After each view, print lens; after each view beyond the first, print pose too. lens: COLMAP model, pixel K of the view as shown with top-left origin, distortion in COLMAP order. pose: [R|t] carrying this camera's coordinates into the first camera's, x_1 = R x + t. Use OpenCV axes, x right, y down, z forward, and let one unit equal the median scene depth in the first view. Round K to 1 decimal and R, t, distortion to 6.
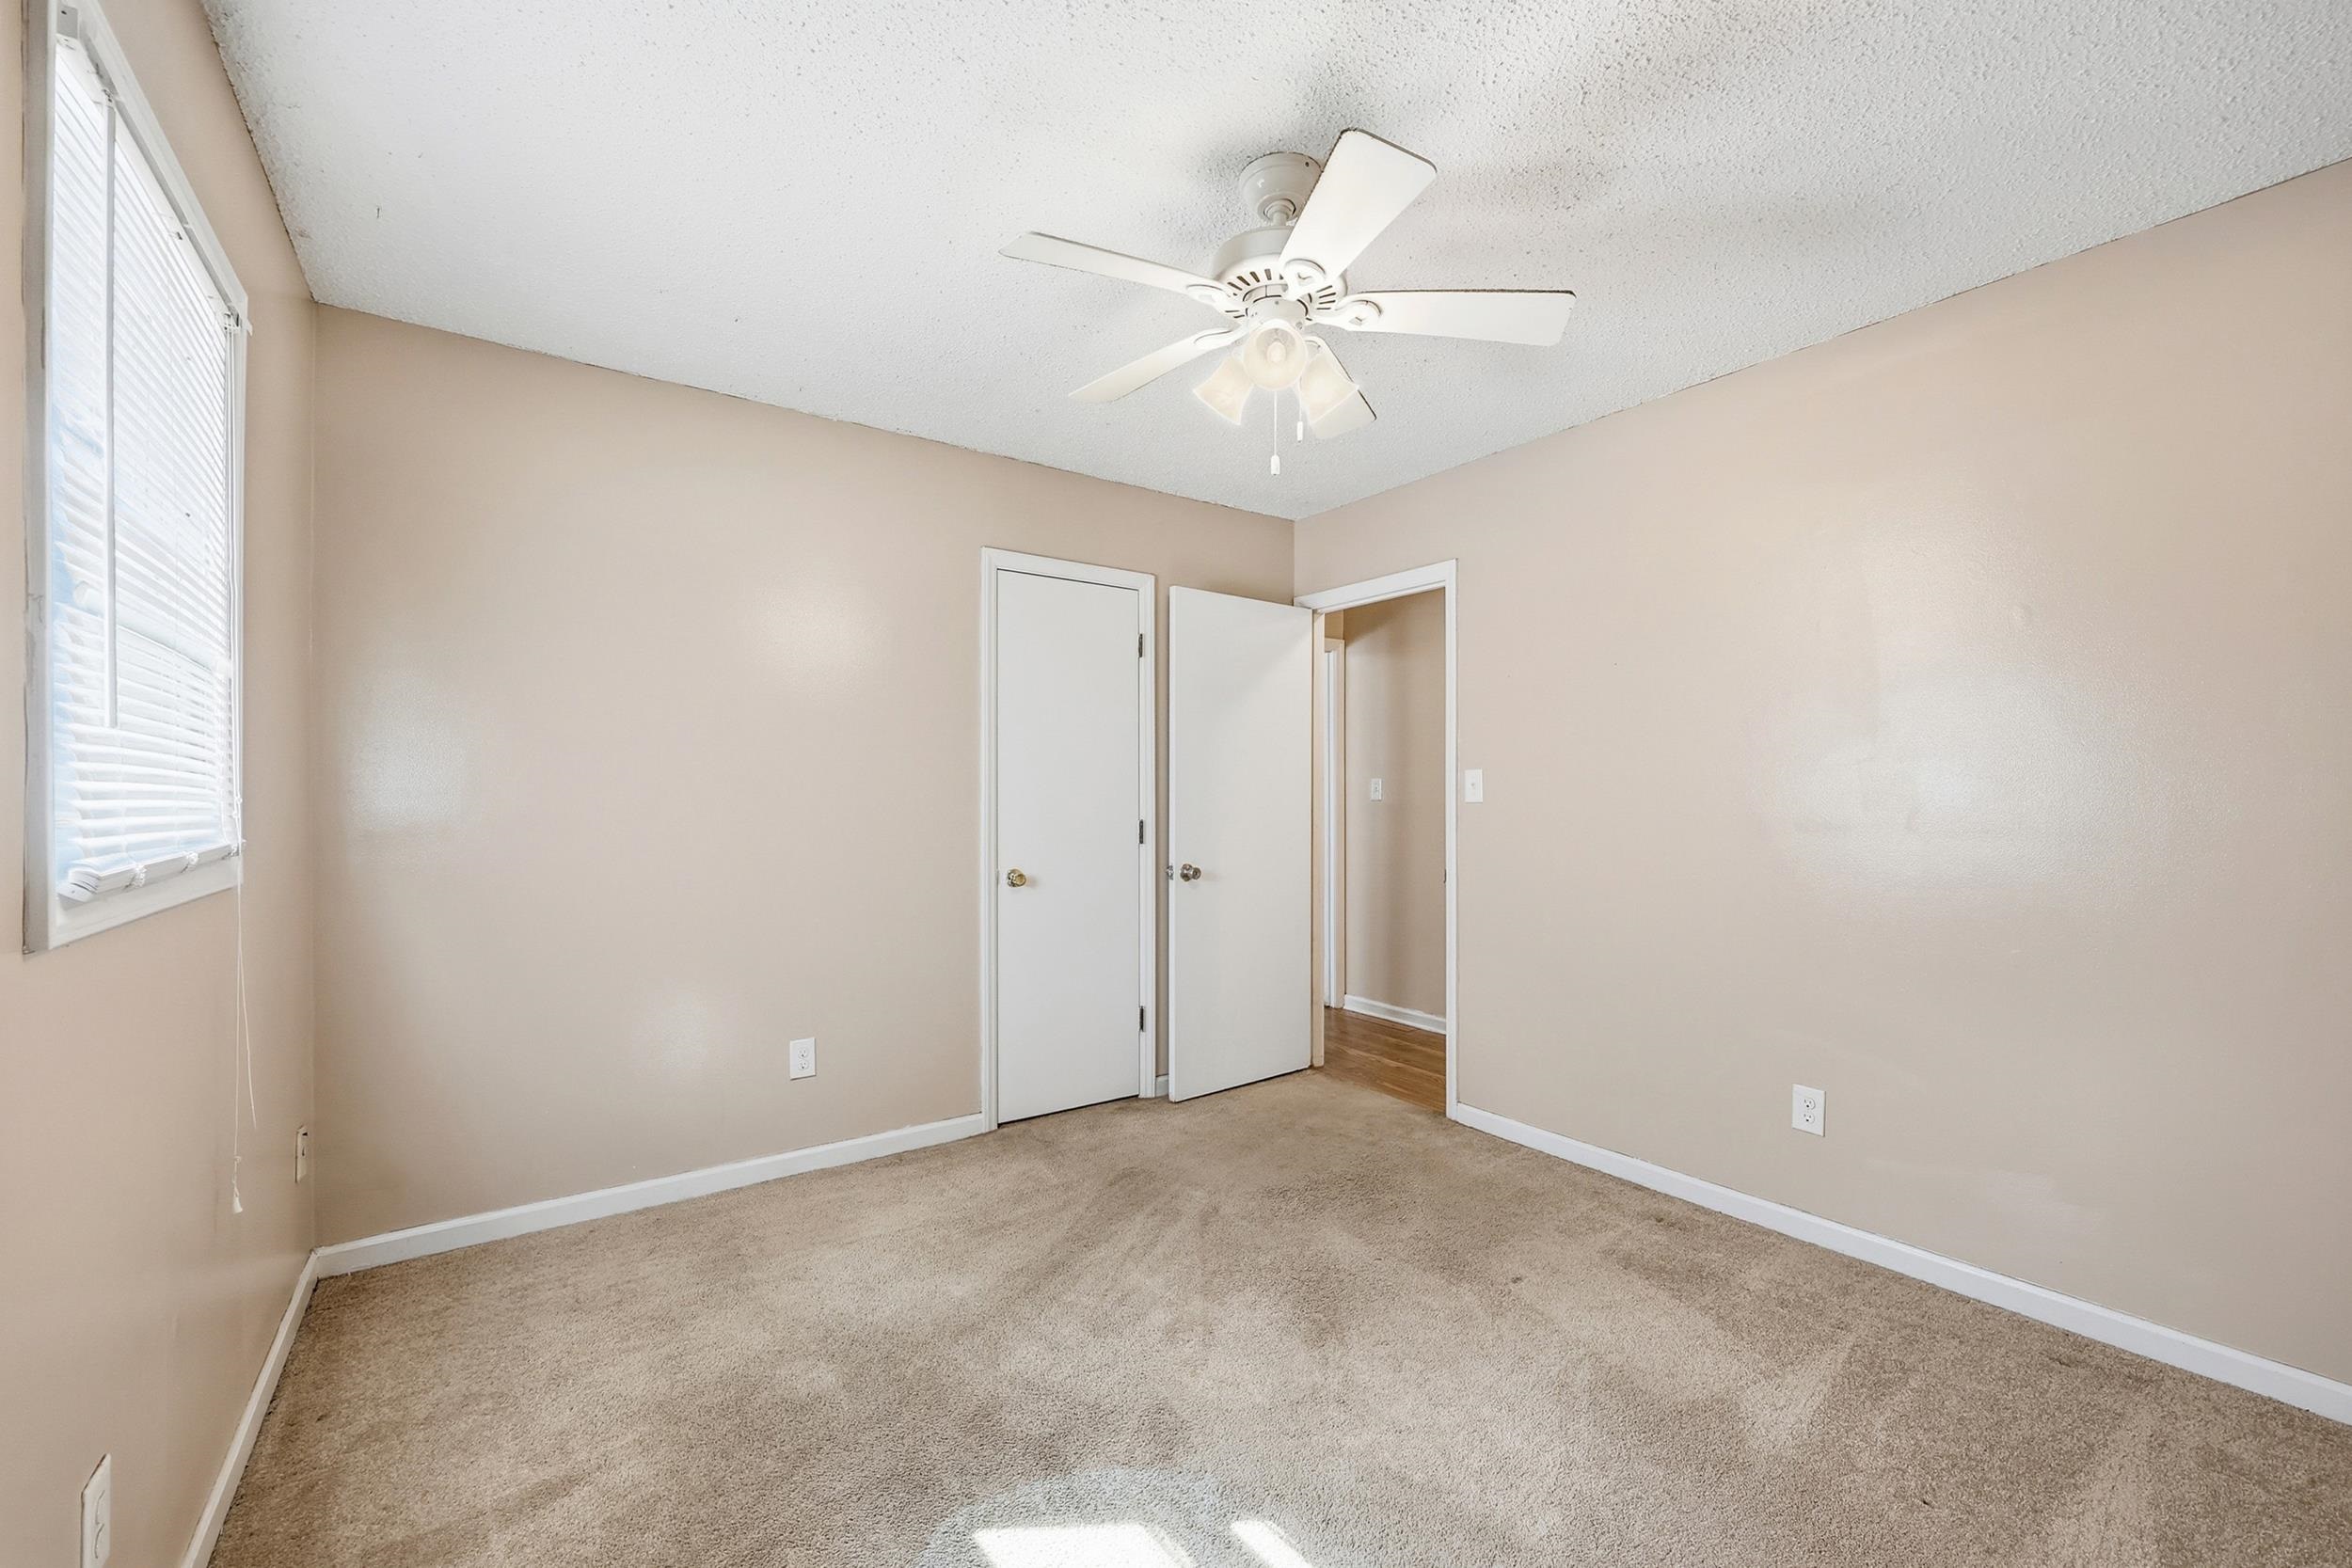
lens RADIAL K [[950.4, 0, 1182.4], [0, 950.4, 796.1], [0, 0, 1]] dist [-0.001022, 0.000373]
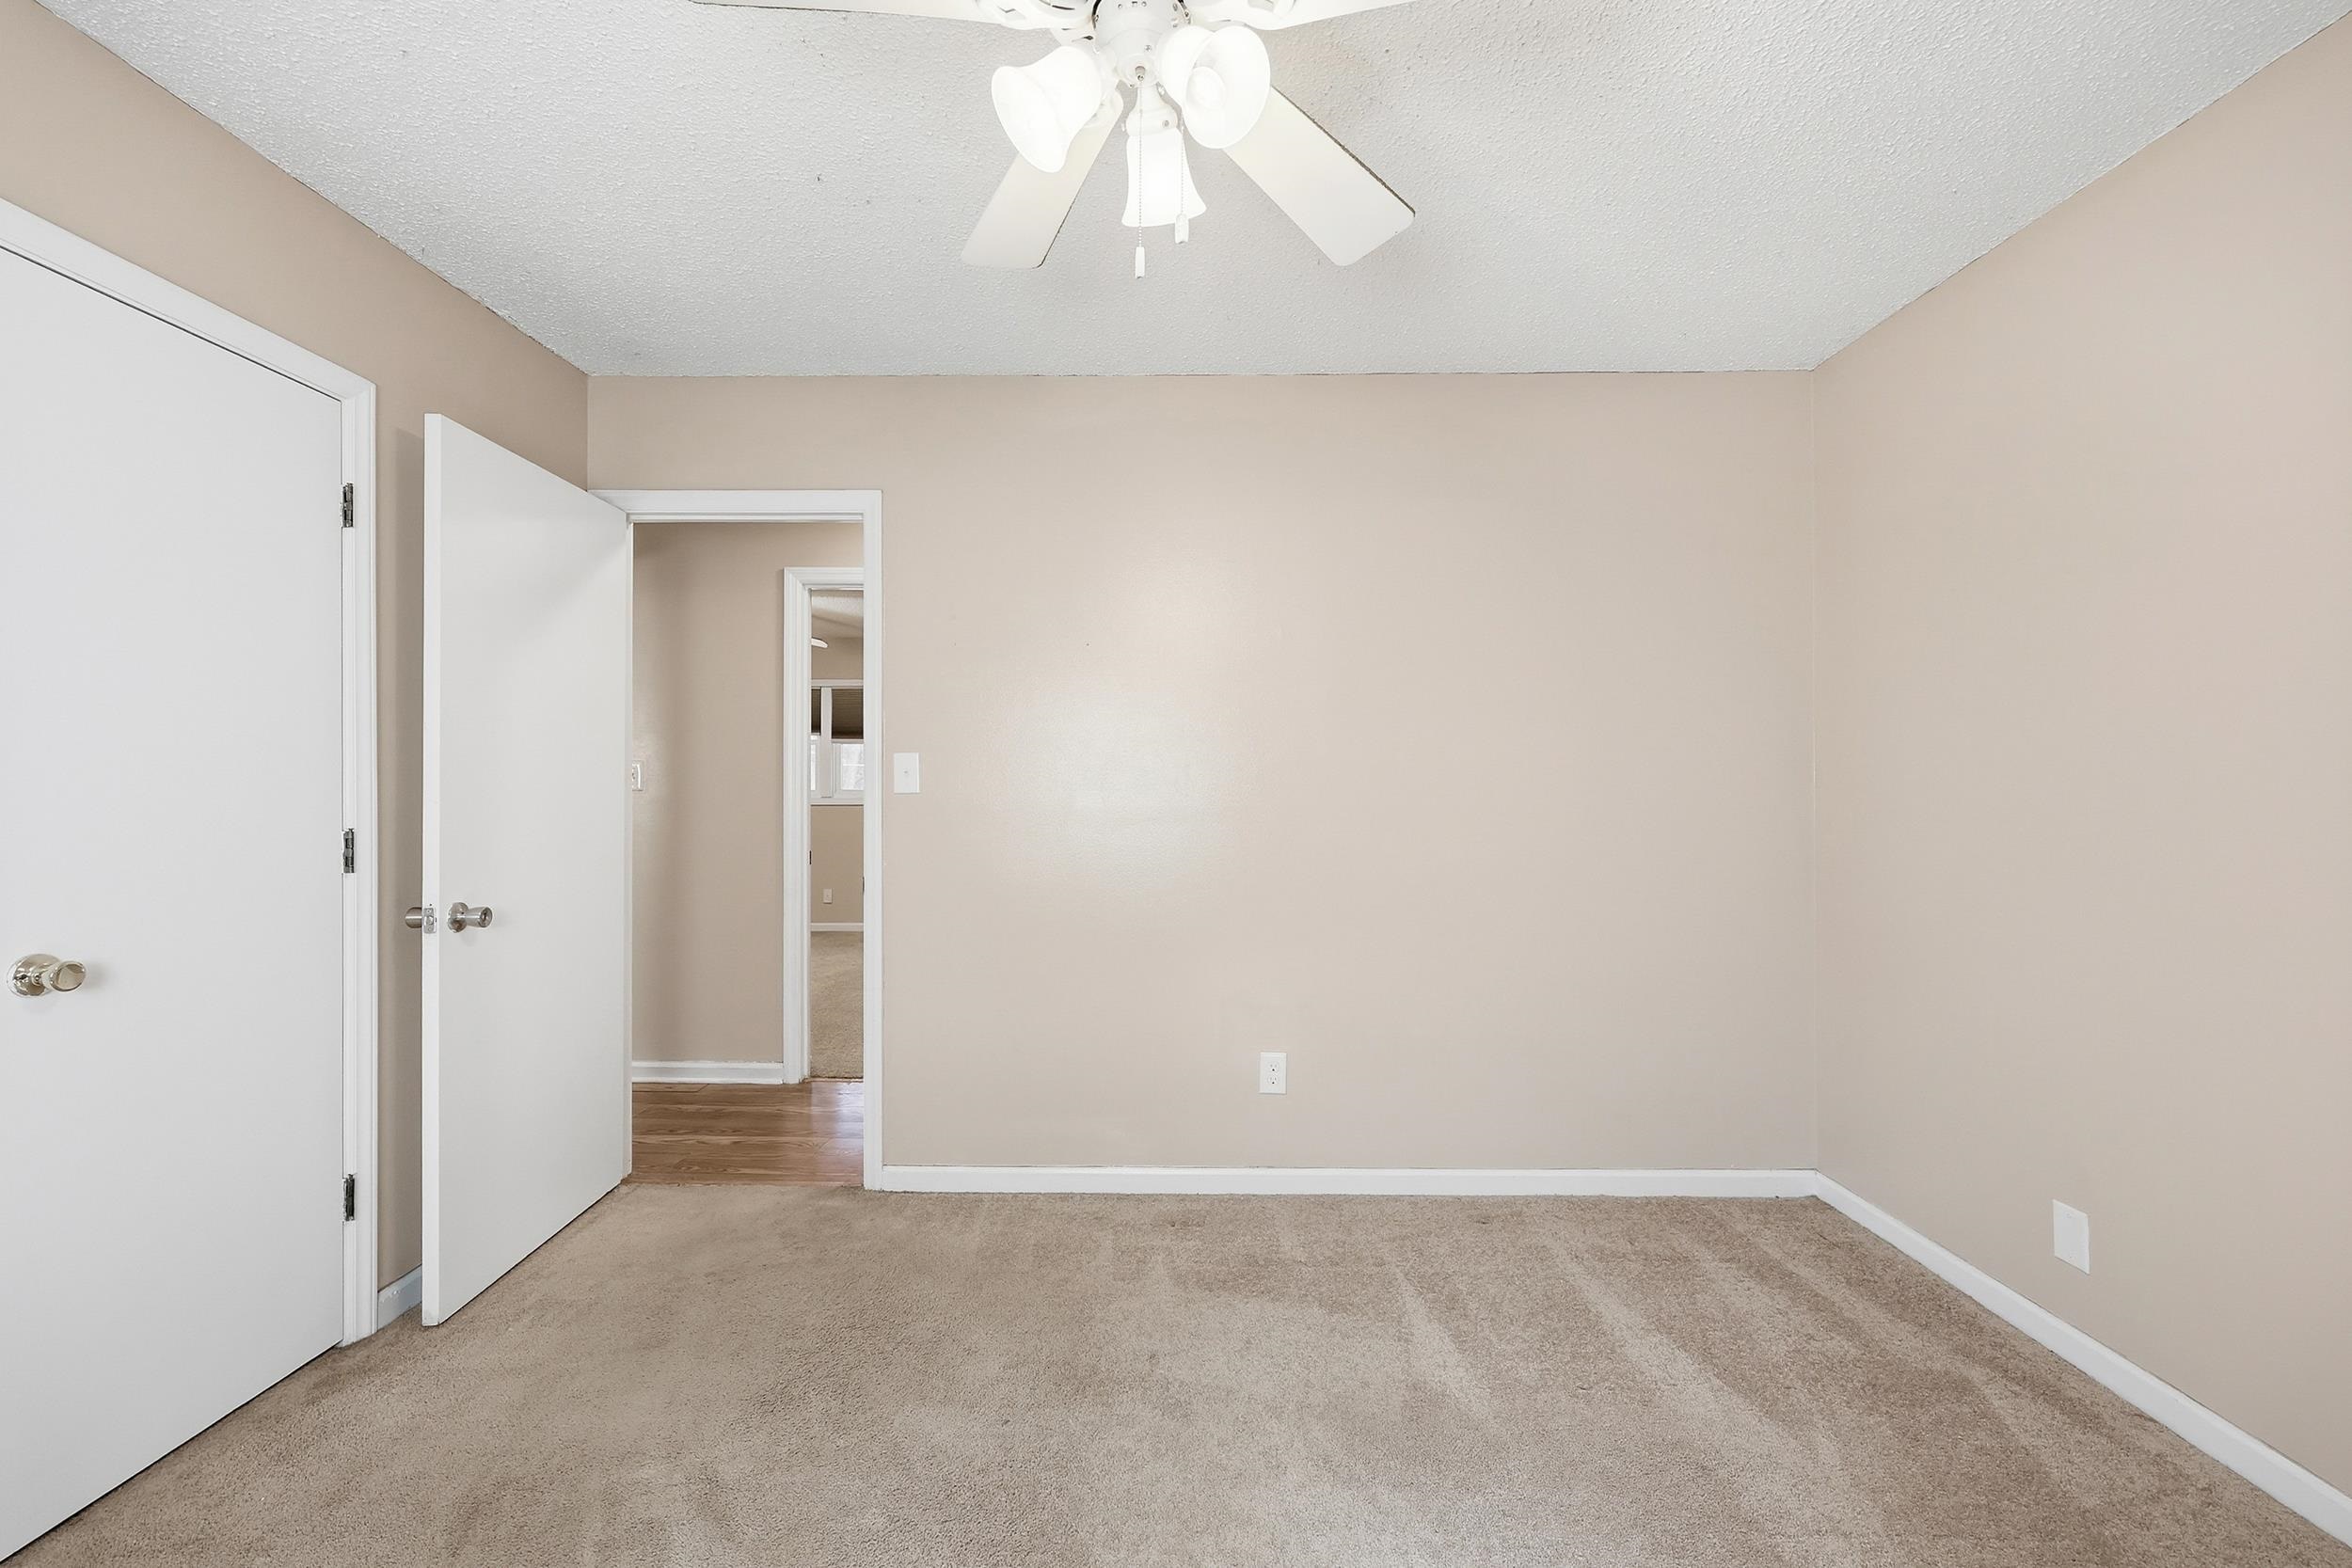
lens RADIAL K [[950.4, 0, 1179.3], [0, 950.4, 786.3], [0, 0, 1]] dist [-0.001022, 0.000373]
pose [[0.595464, 0.000785, 0.803382, -0.218985], [-0.001419, 0.999999, 0.000075, 0.000389], [-0.803381, -0.001185, 0.595464, 0.337636]]
